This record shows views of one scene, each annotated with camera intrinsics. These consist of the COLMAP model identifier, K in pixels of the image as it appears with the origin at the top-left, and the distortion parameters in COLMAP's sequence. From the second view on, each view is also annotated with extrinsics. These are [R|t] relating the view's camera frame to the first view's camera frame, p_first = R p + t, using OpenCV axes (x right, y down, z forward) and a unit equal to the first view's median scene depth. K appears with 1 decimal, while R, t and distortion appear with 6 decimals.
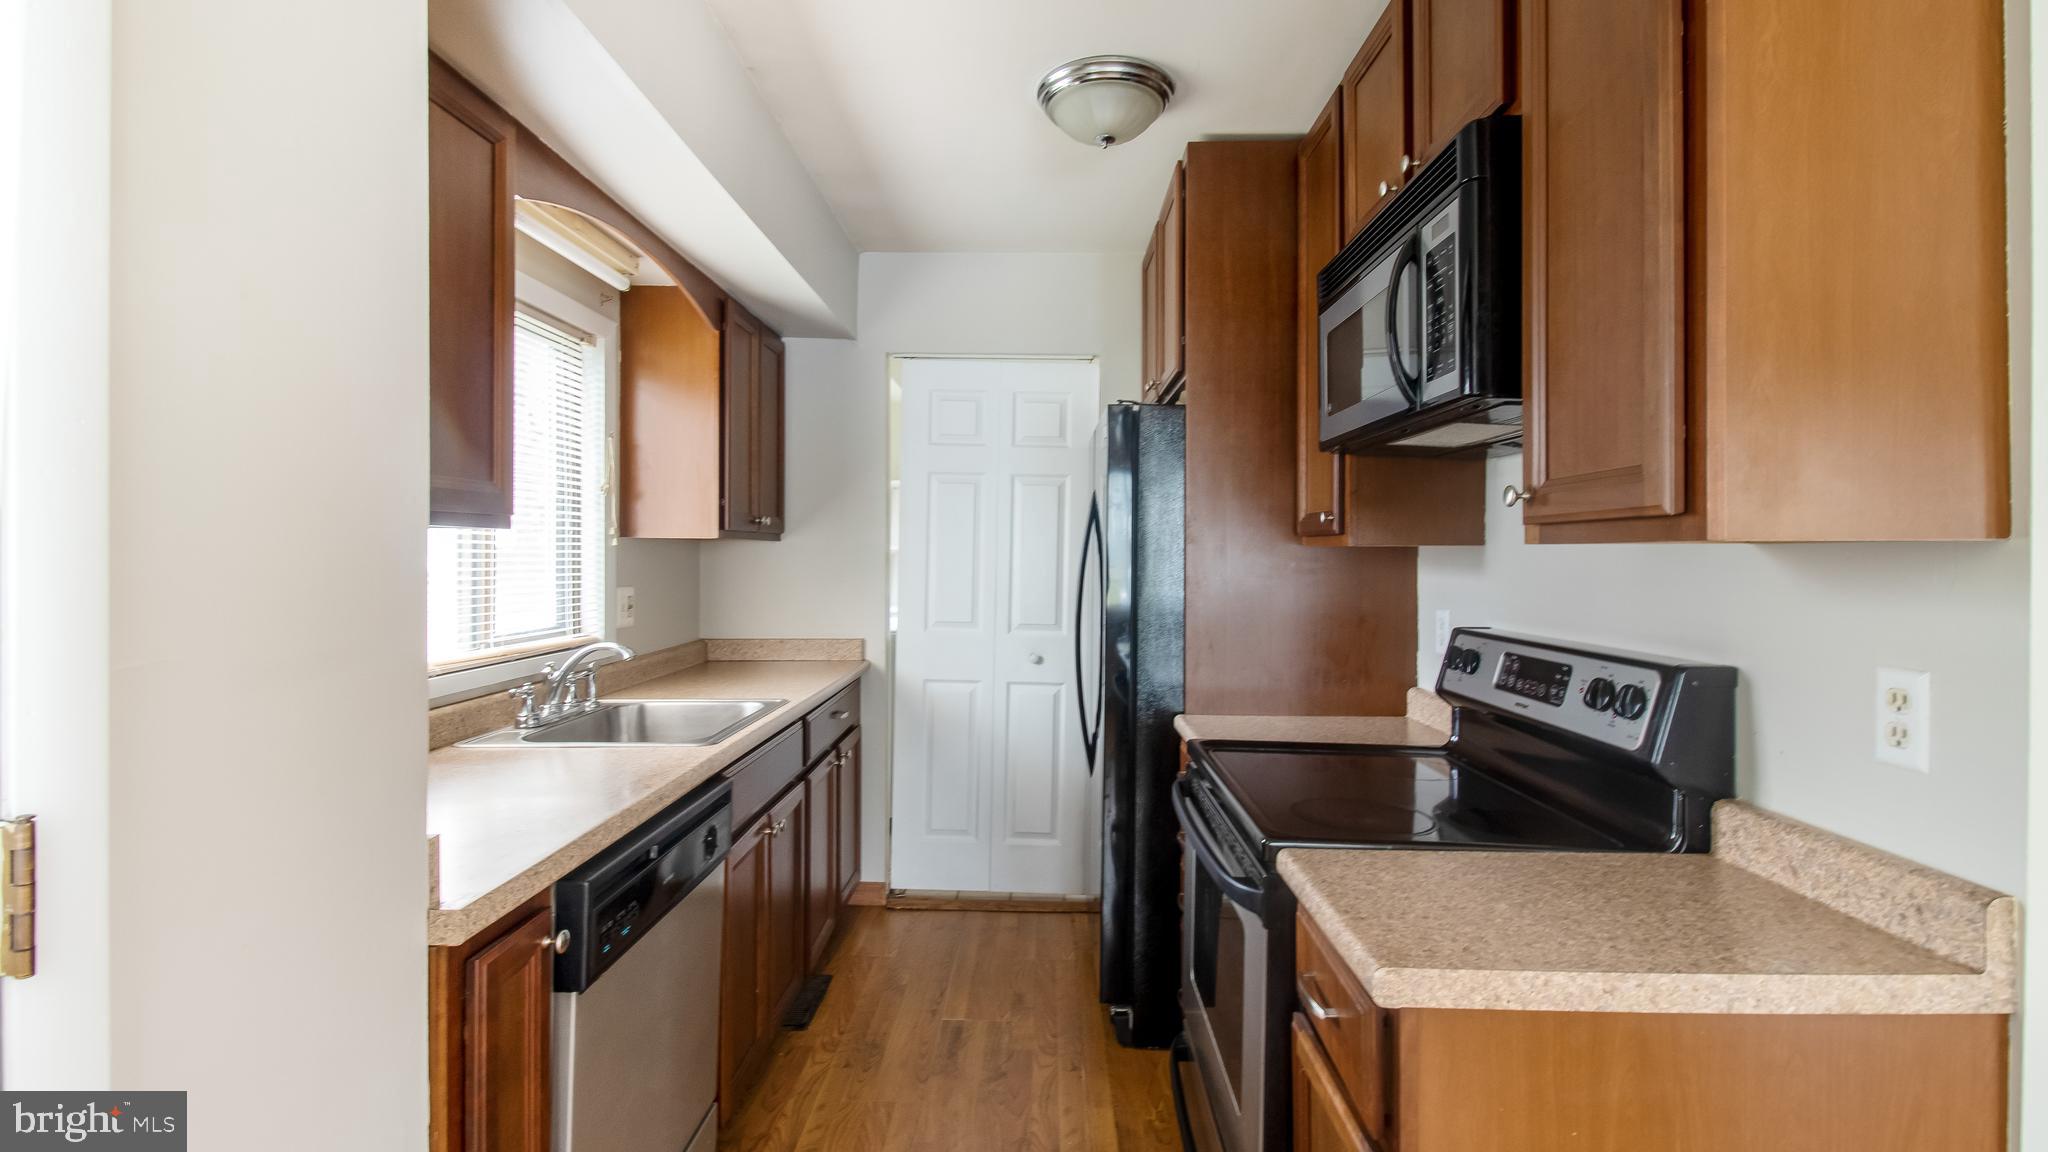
lens RADIAL K [[938.2, 0, 1028.9], [0, 938.2, 552.1], [0, 0, 1]] dist [0.012740, -0.013102]
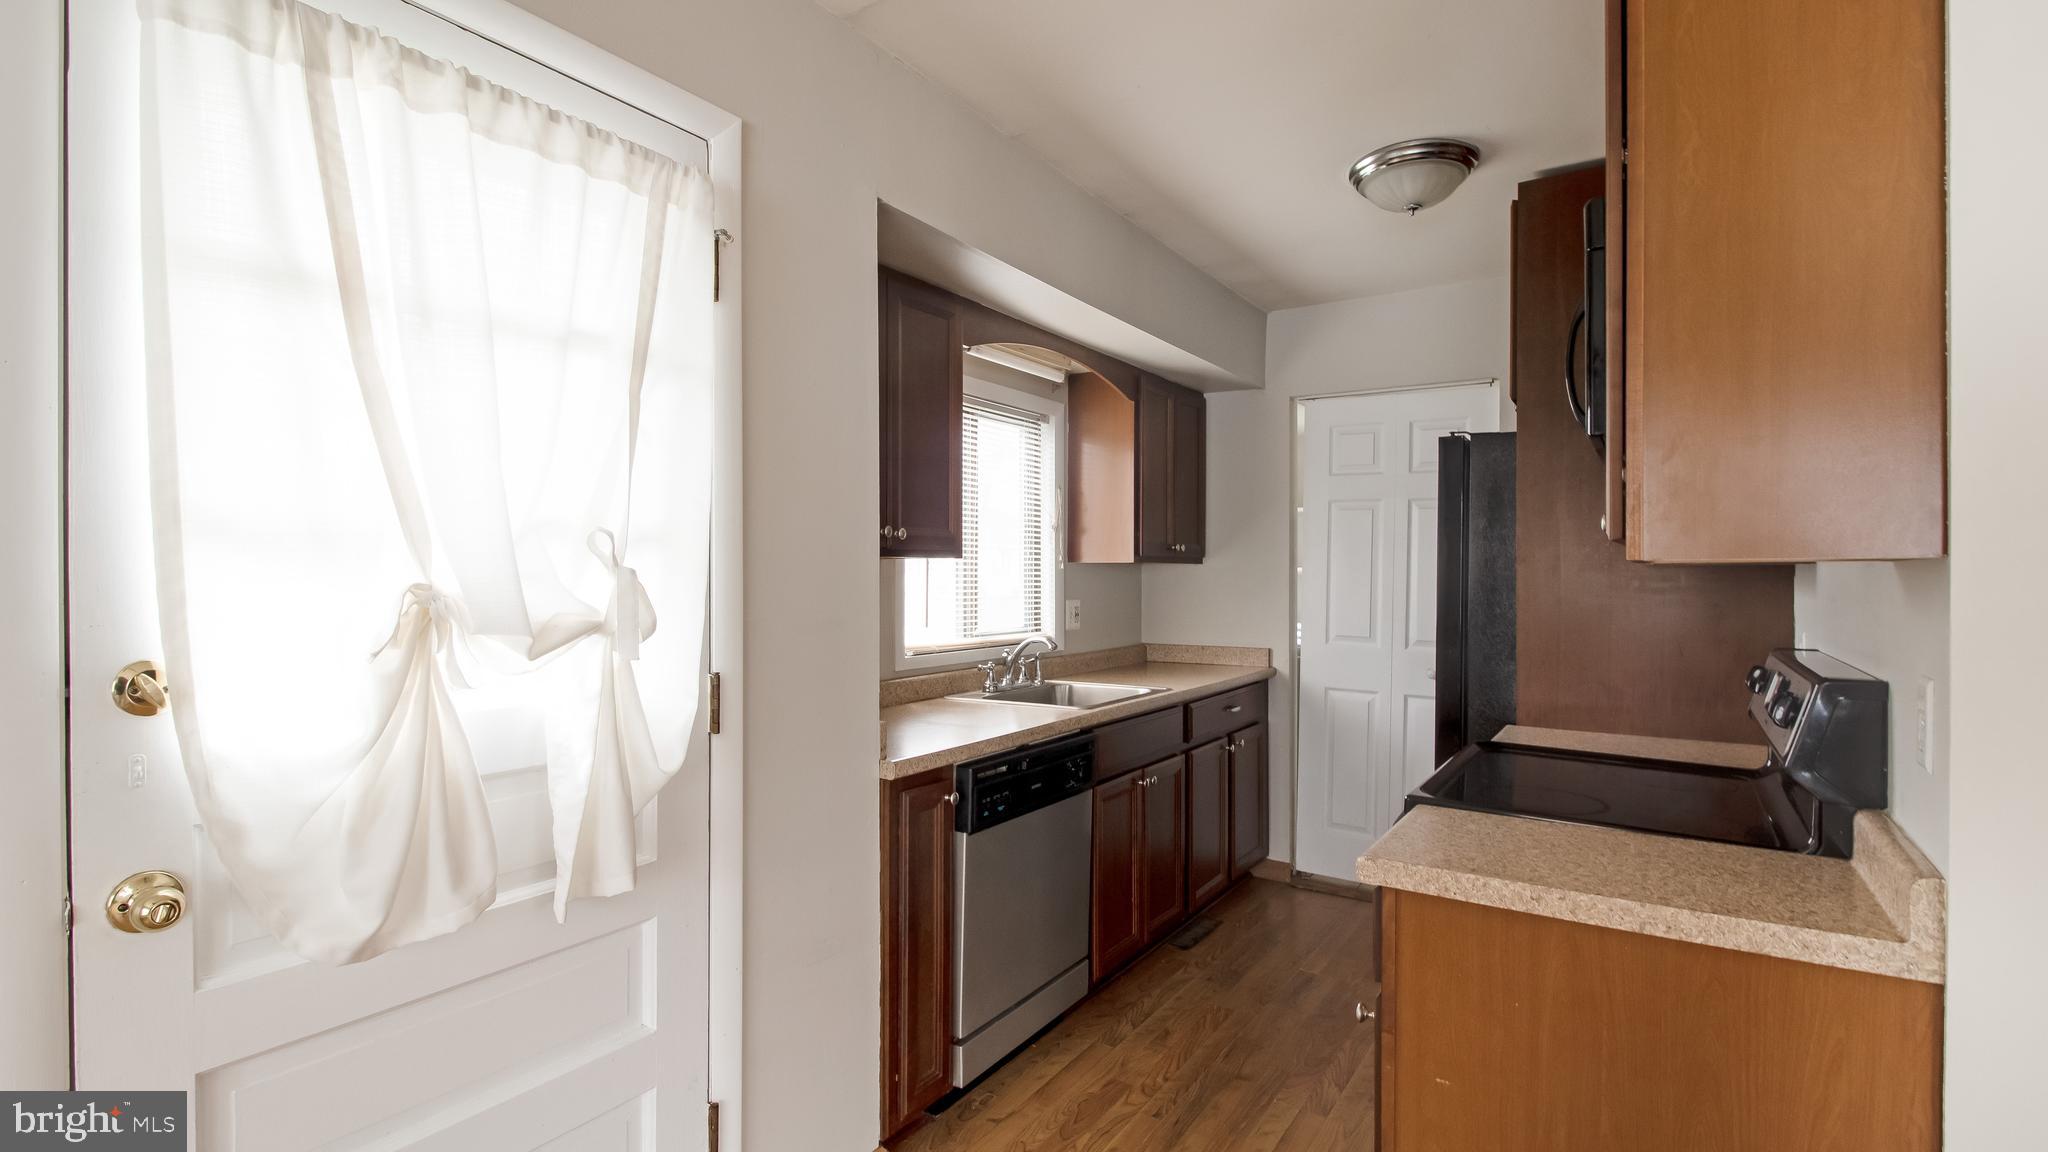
lens RADIAL K [[956.0, 0, 1024.0], [0, 956.0, 576.0], [0, 0, 1]] dist [0.003668, -0.006754]
pose [[0.840727, -0.001368, -0.541458, 0.318187], [0.002621, 0.999995, 0.001544, 0.001986], [0.541453, -0.002717, 0.840726, -0.228580]]
